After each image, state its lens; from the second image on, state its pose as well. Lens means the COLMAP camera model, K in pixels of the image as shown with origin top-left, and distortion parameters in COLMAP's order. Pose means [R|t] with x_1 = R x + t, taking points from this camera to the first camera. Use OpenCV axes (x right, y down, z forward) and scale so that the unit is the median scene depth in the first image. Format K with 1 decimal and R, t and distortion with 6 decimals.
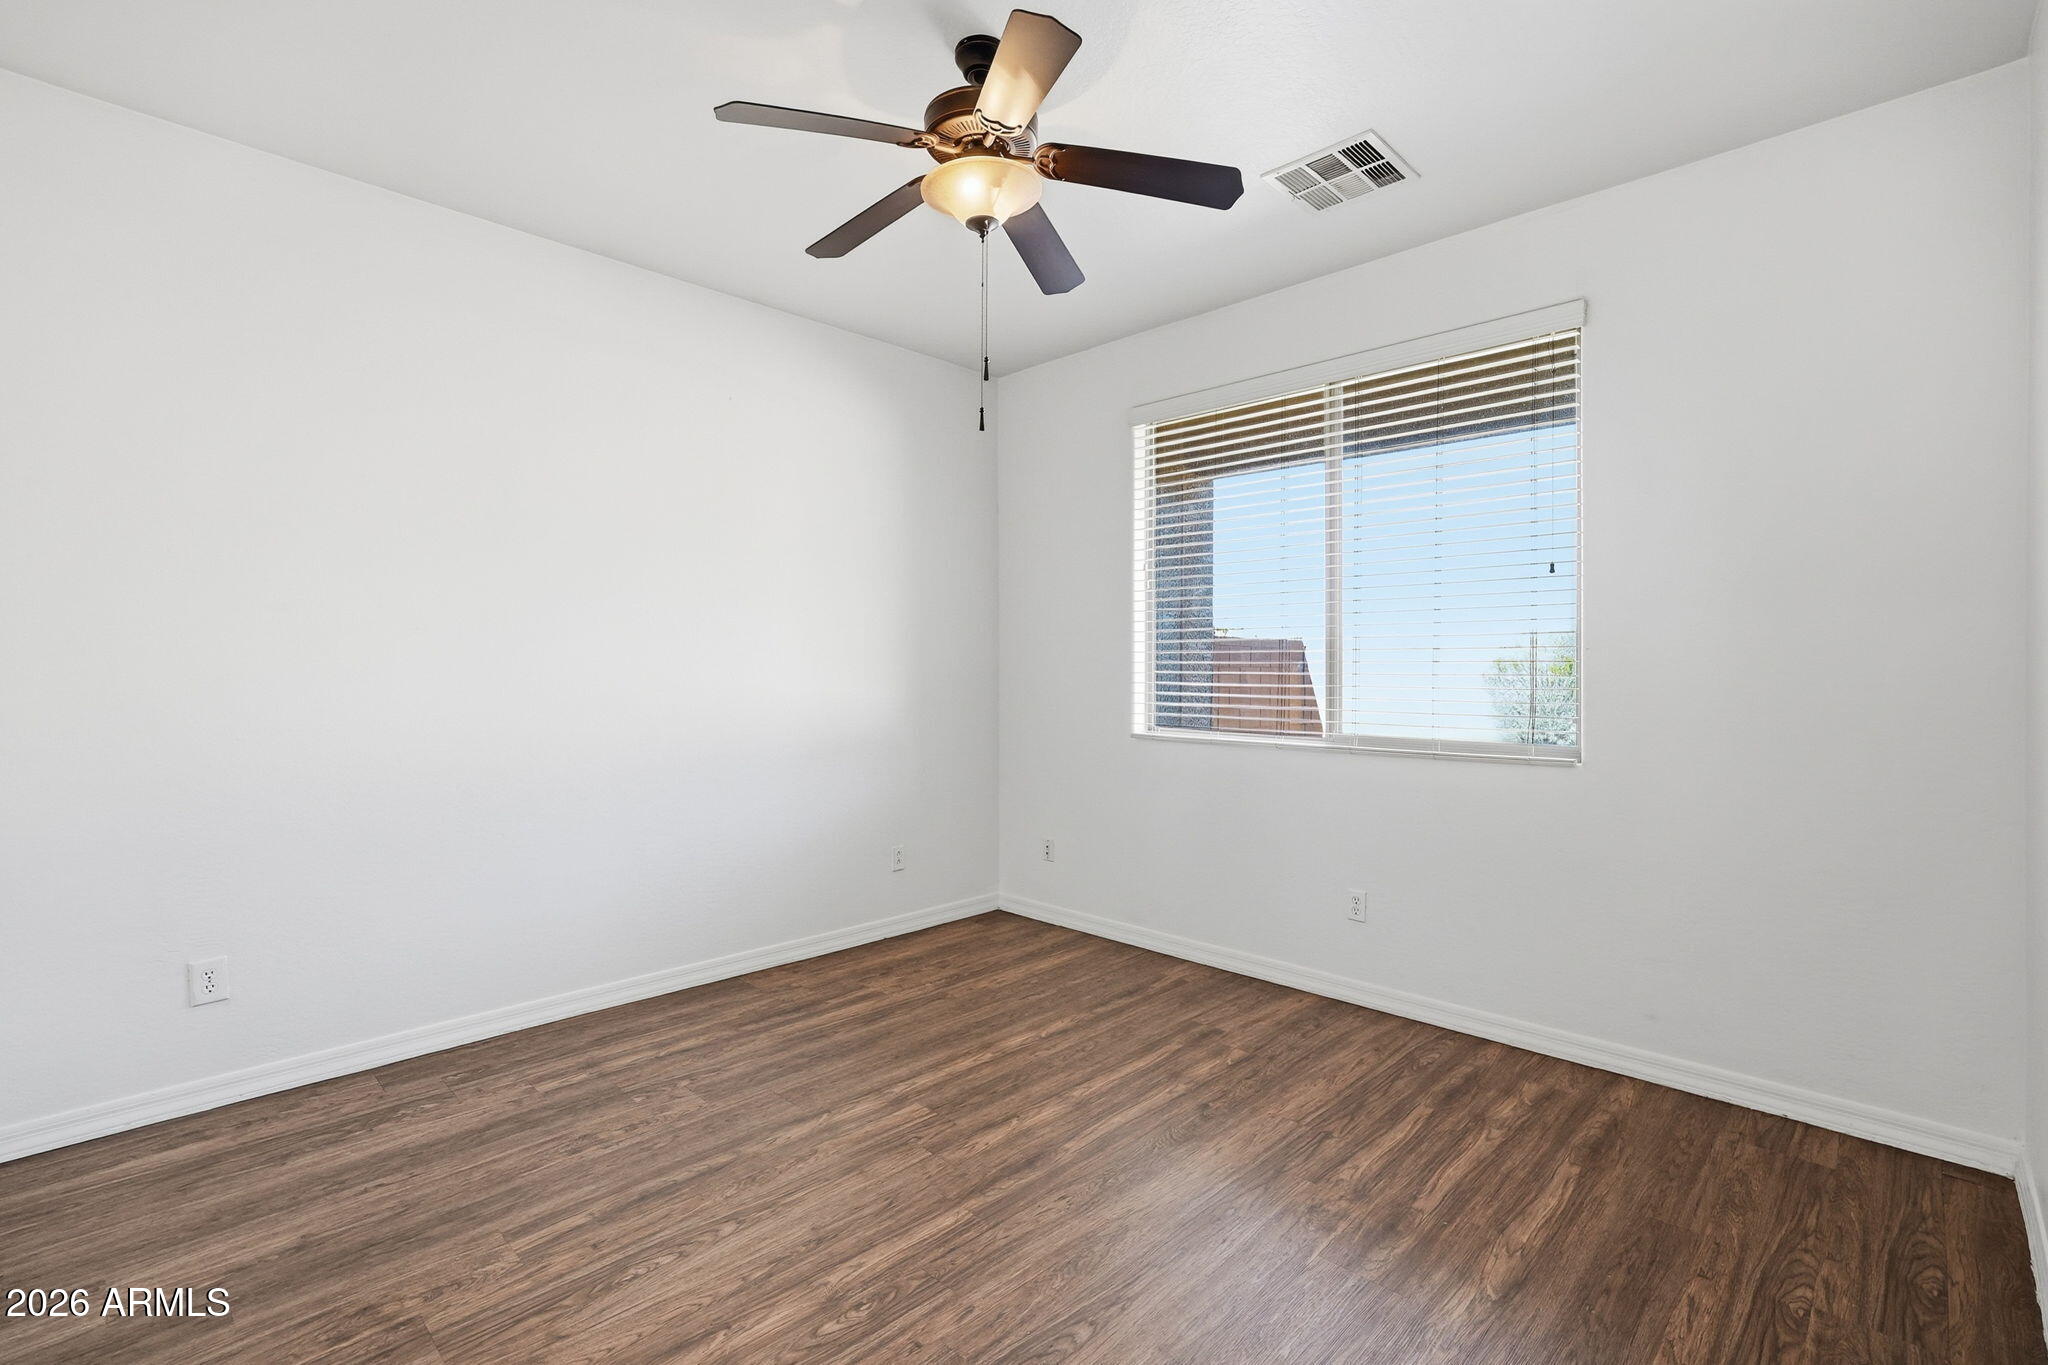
lens RADIAL K [[937.9, 0, 1032.9], [0, 937.9, 707.6], [0, 0, 1]] dist [0.001586, 0.000795]
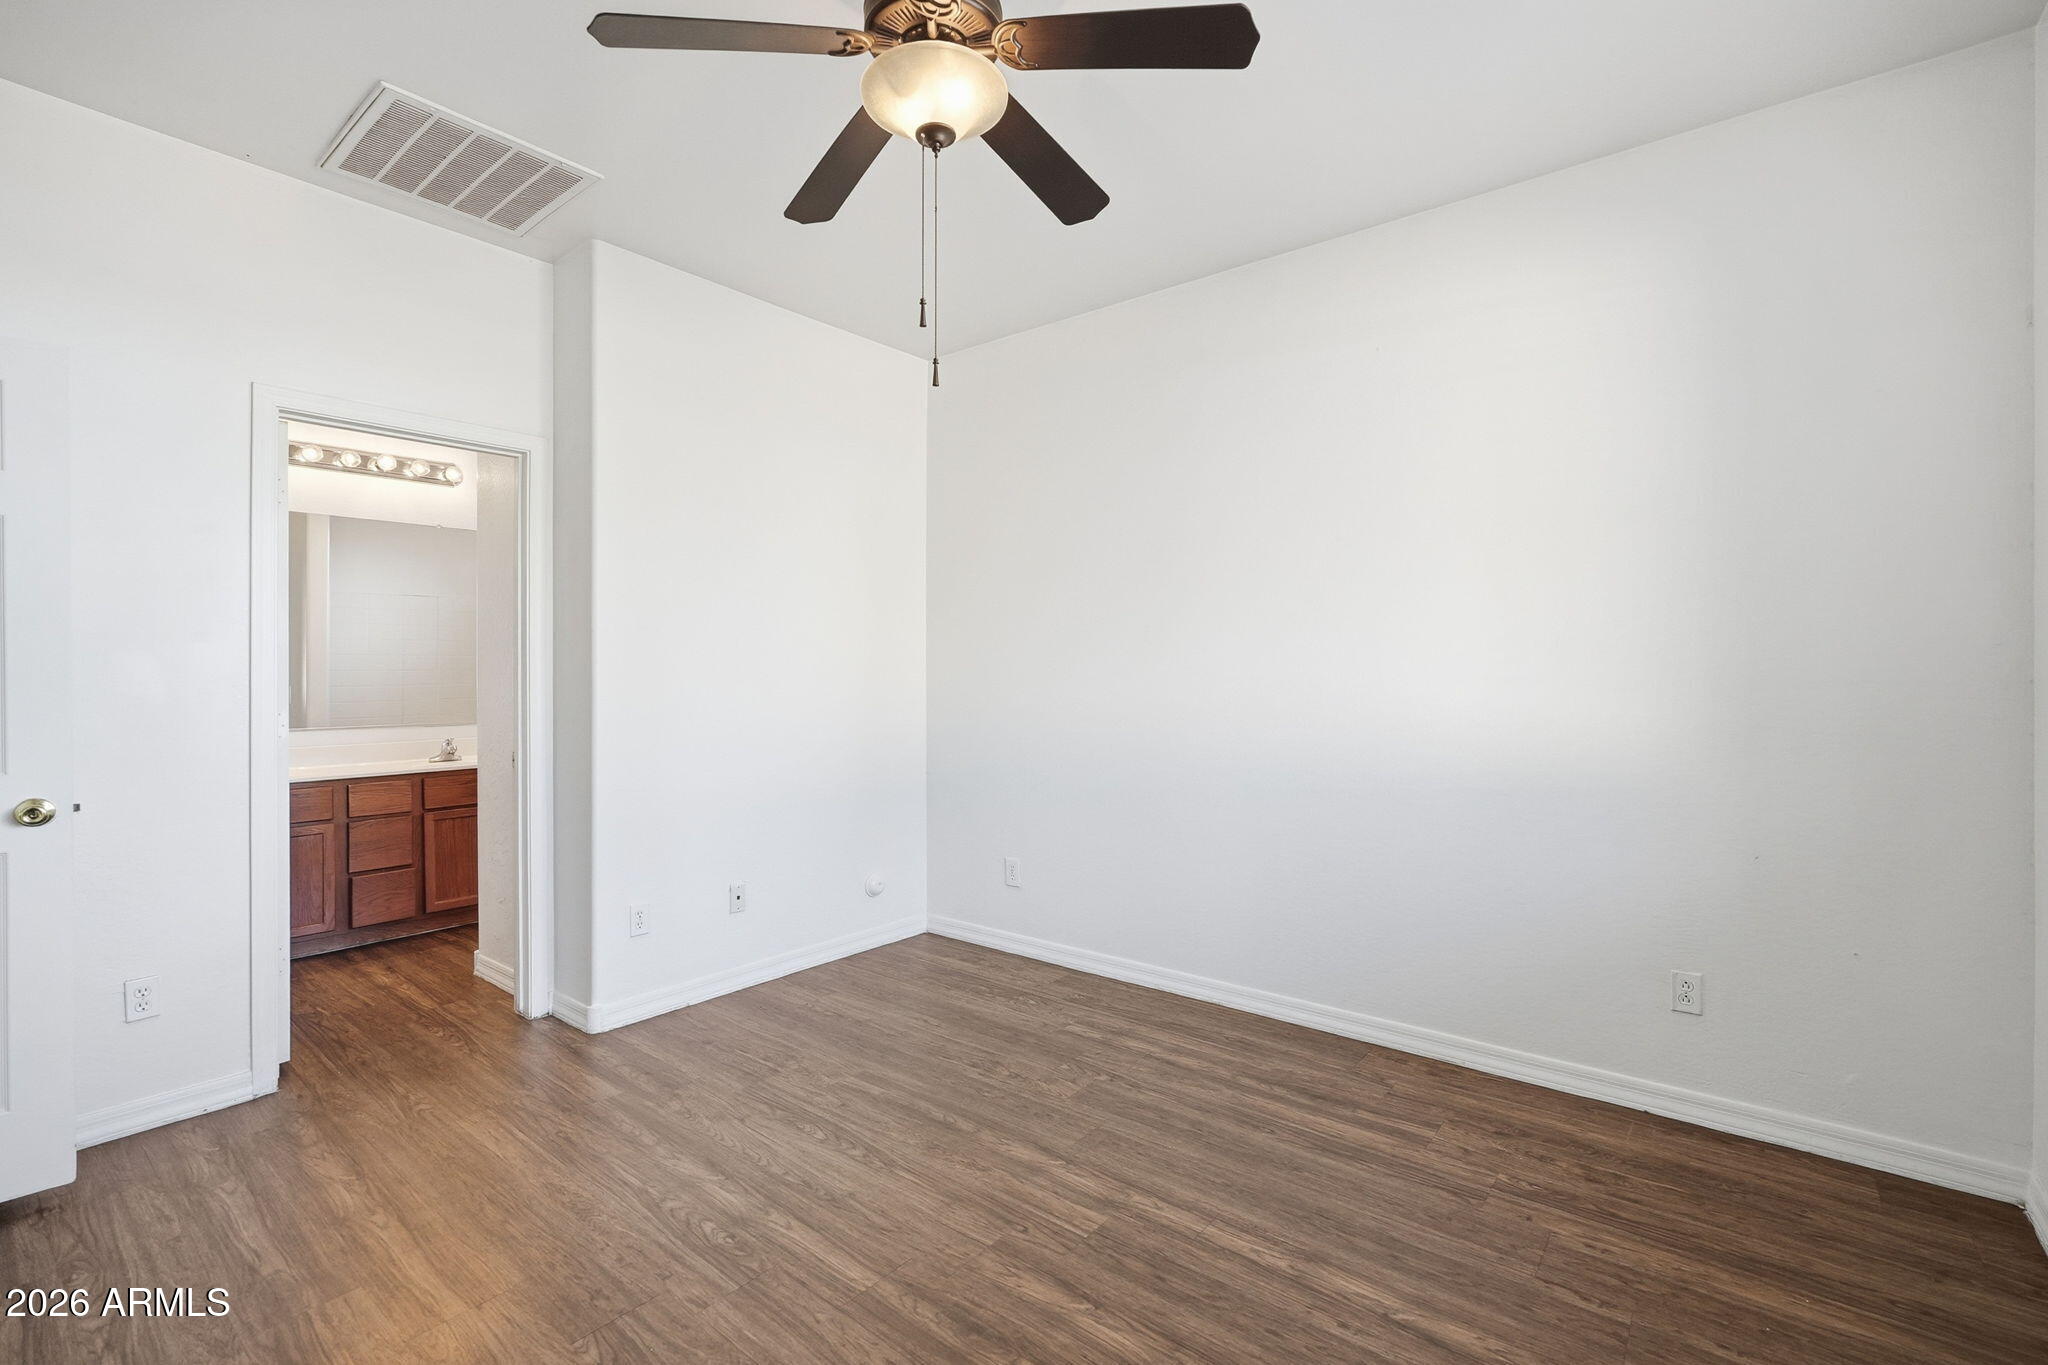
lens RADIAL K [[919.4, 0, 1013.4], [0, 919.4, 681.9], [0, 0, 1]] dist [-0.020858, 0.011404]
pose [[0.083647, 0.007855, -0.996464, 0.634475], [-0.041094, 0.999145, 0.004427, -0.033850], [0.995648, 0.040578, 0.083899, 0.827827]]
